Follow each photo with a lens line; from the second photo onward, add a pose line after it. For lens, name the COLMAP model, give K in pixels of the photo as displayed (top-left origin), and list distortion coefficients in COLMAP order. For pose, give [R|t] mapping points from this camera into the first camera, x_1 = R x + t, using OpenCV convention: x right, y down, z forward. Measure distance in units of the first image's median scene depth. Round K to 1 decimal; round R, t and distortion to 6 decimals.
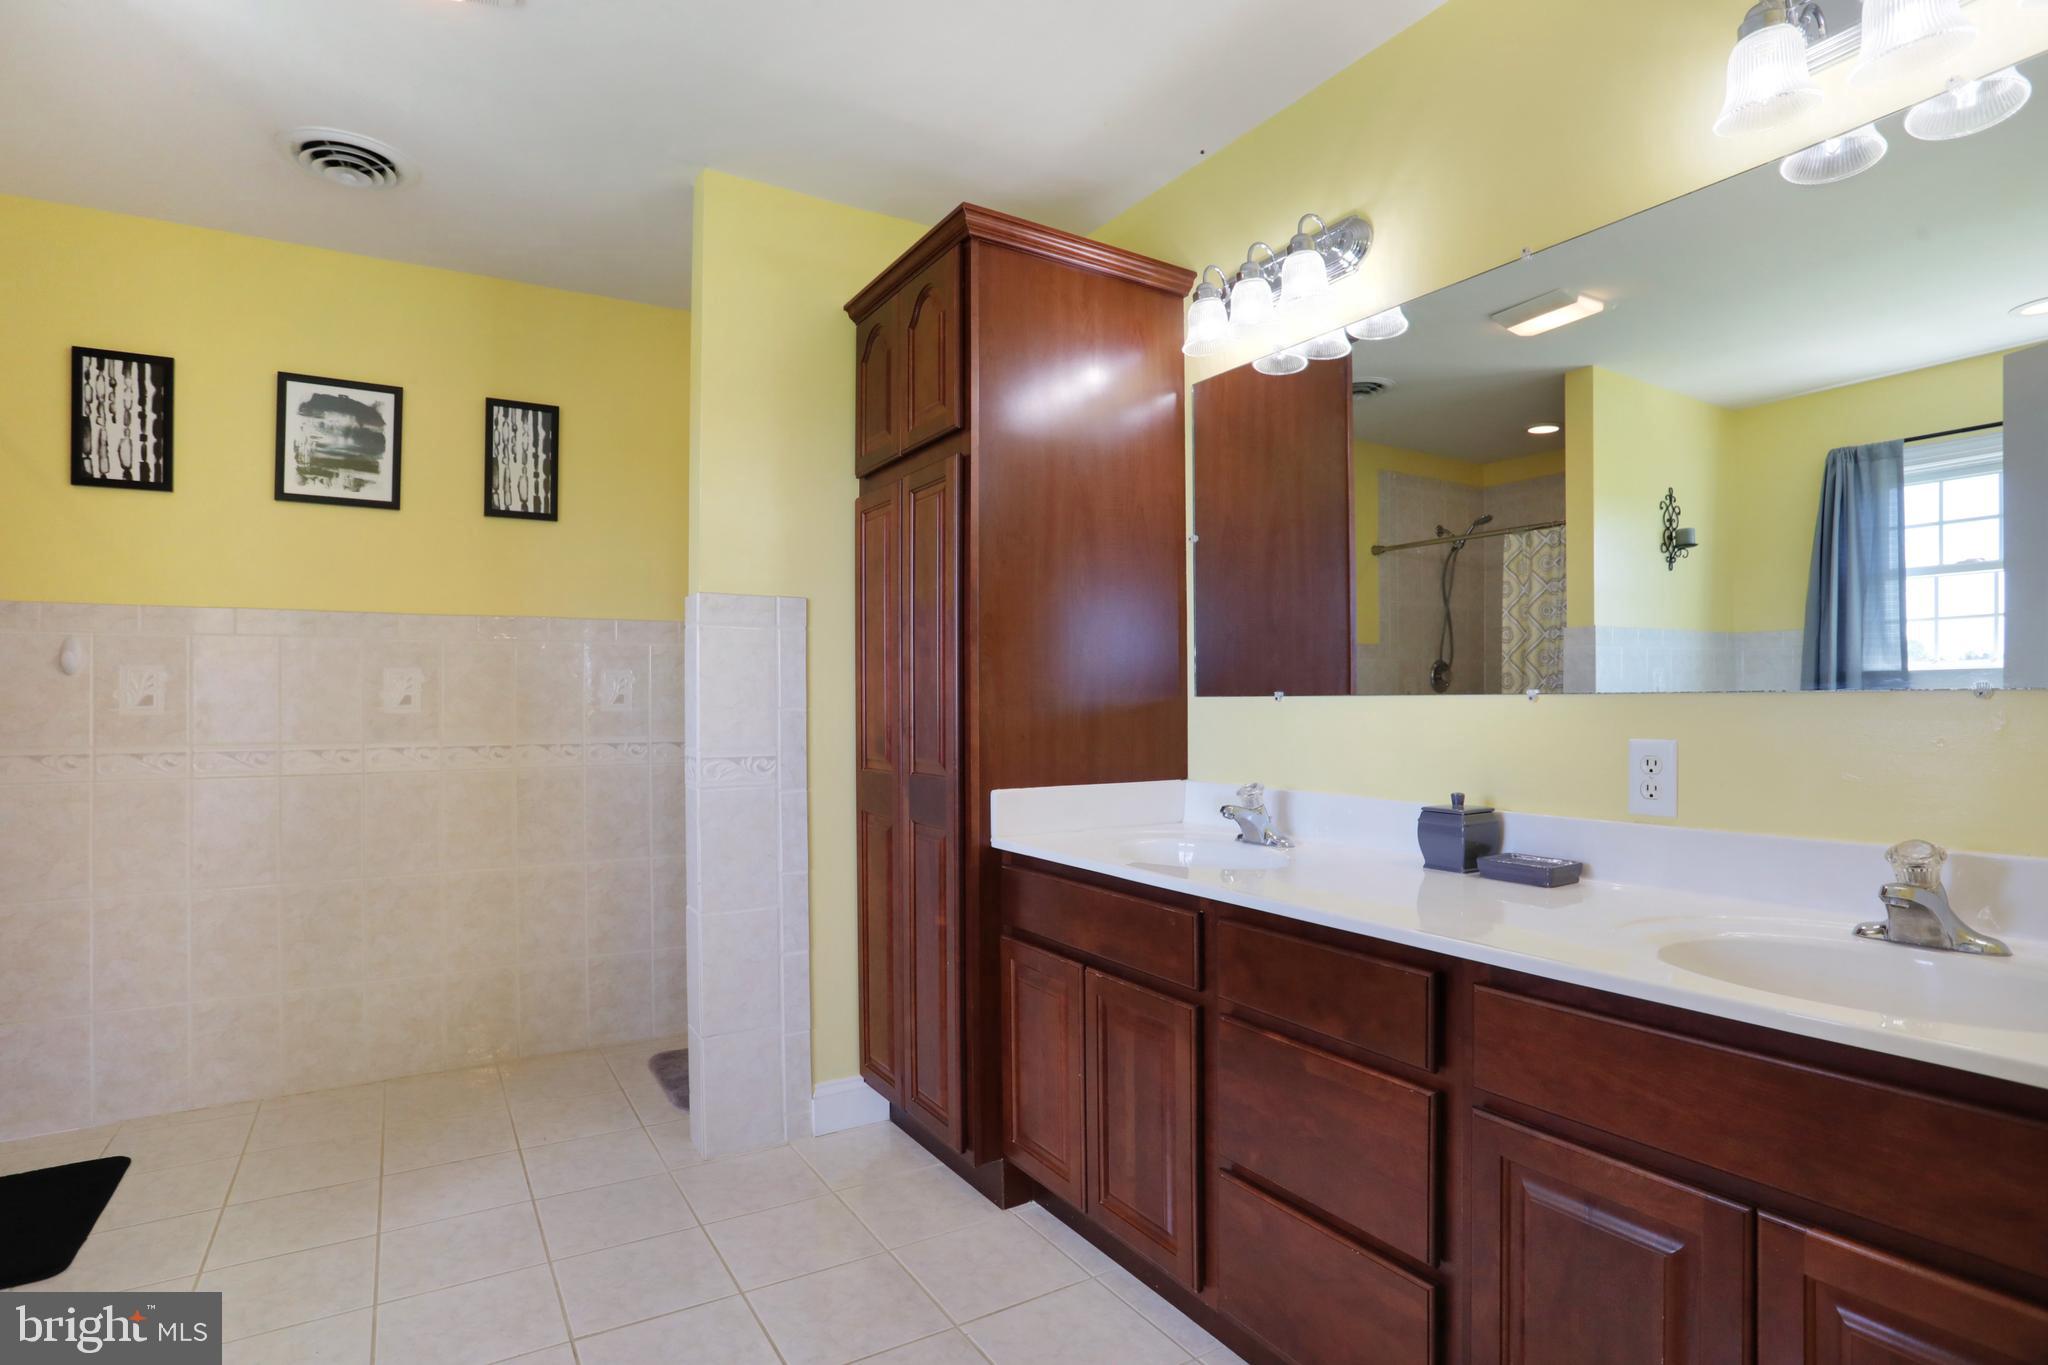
lens RADIAL K [[1048.9, 0, 1033.4], [0, 1048.9, 682.6], [0, 0, 1]] dist [-0.024723, 0.005150]
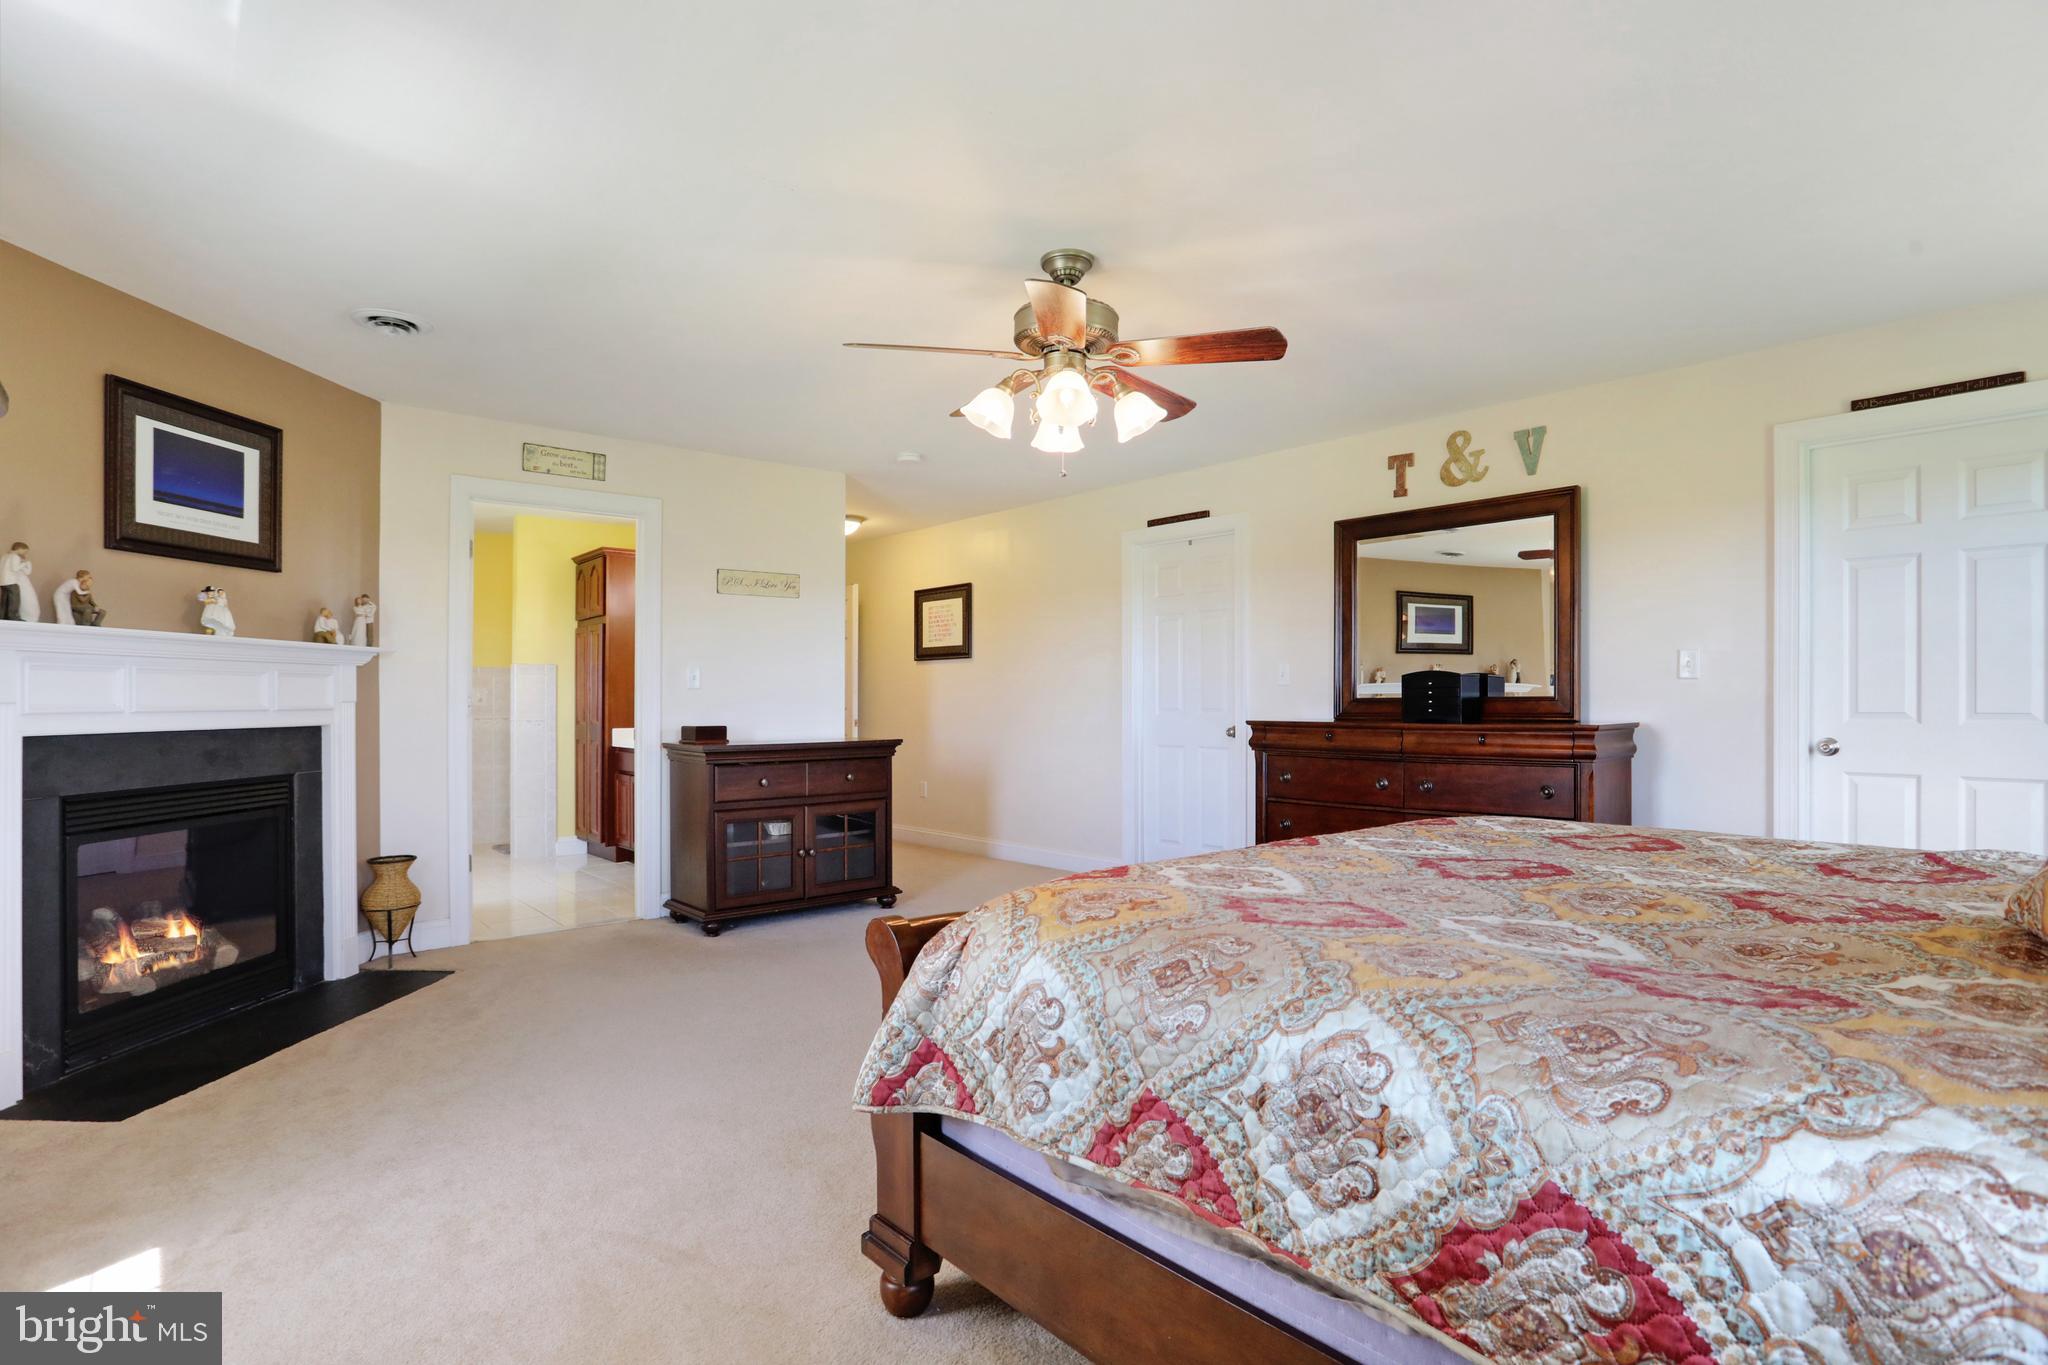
lens RADIAL K [[1048.9, 0, 1039.2], [0, 1048.9, 688.9], [0, 0, 1]] dist [-0.024723, 0.005150]
pose [[0.989297, 0.005814, 0.145799, 0.657763], [-0.005543, 0.999982, -0.002260, -0.014633], [-0.145810, 0.001428, 0.989312, -1.961484]]
